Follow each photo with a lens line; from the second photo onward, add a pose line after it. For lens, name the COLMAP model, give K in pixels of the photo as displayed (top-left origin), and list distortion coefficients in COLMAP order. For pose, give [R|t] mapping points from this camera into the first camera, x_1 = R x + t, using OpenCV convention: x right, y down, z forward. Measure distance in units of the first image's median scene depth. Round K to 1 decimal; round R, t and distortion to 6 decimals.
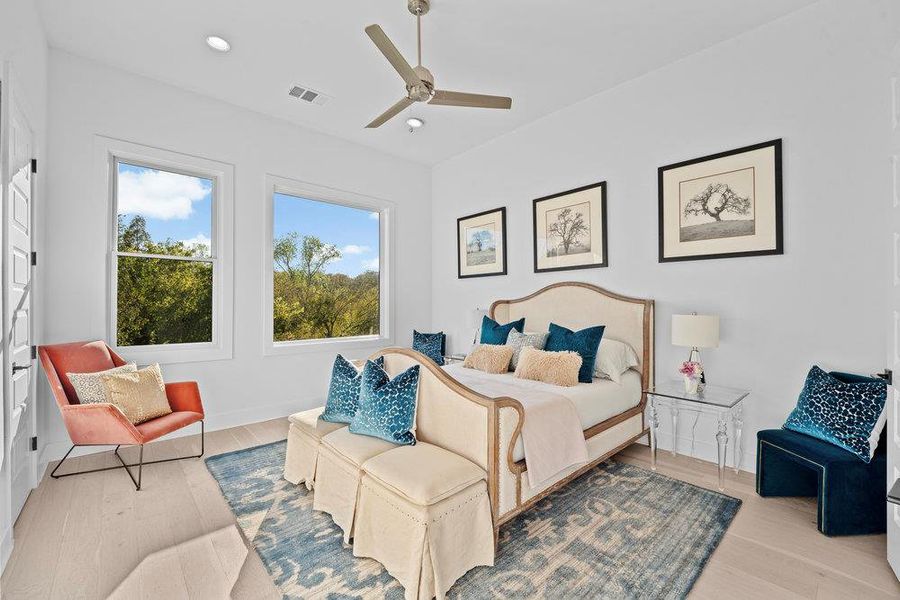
lens RADIAL K [[369.9, 0, 455.3], [0, 369.9, 301.3], [0, 0, 1]] dist [0.001954, -0.010469]
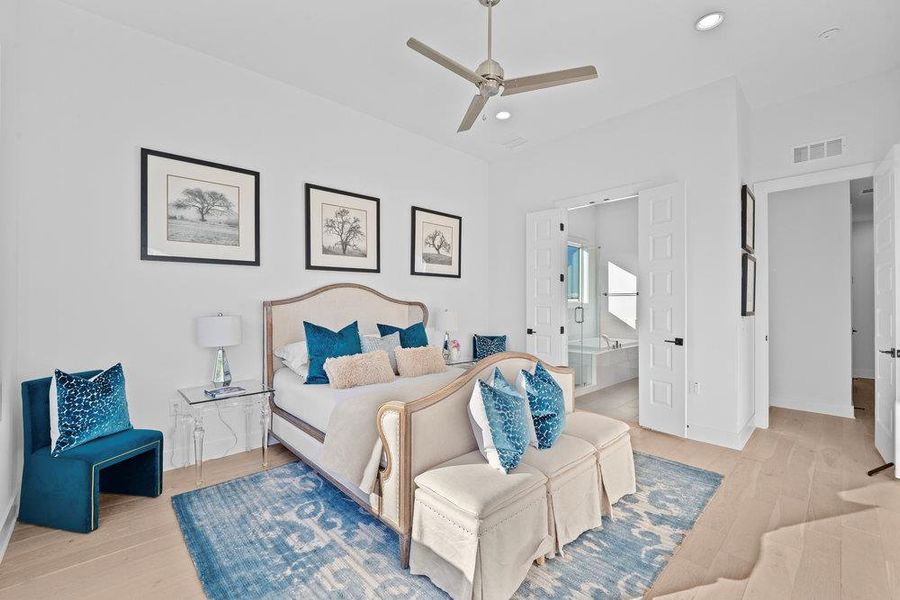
lens RADIAL K [[369.9, 0, 455.3], [0, 369.9, 301.3], [0, 0, 1]] dist [0.001954, -0.010469]
pose [[-0.008205, 0.015051, 0.999853, -0.710105], [0.003683, 0.999880, -0.015021, 0.012341], [-0.999960, 0.003559, -0.008260, 0.740077]]
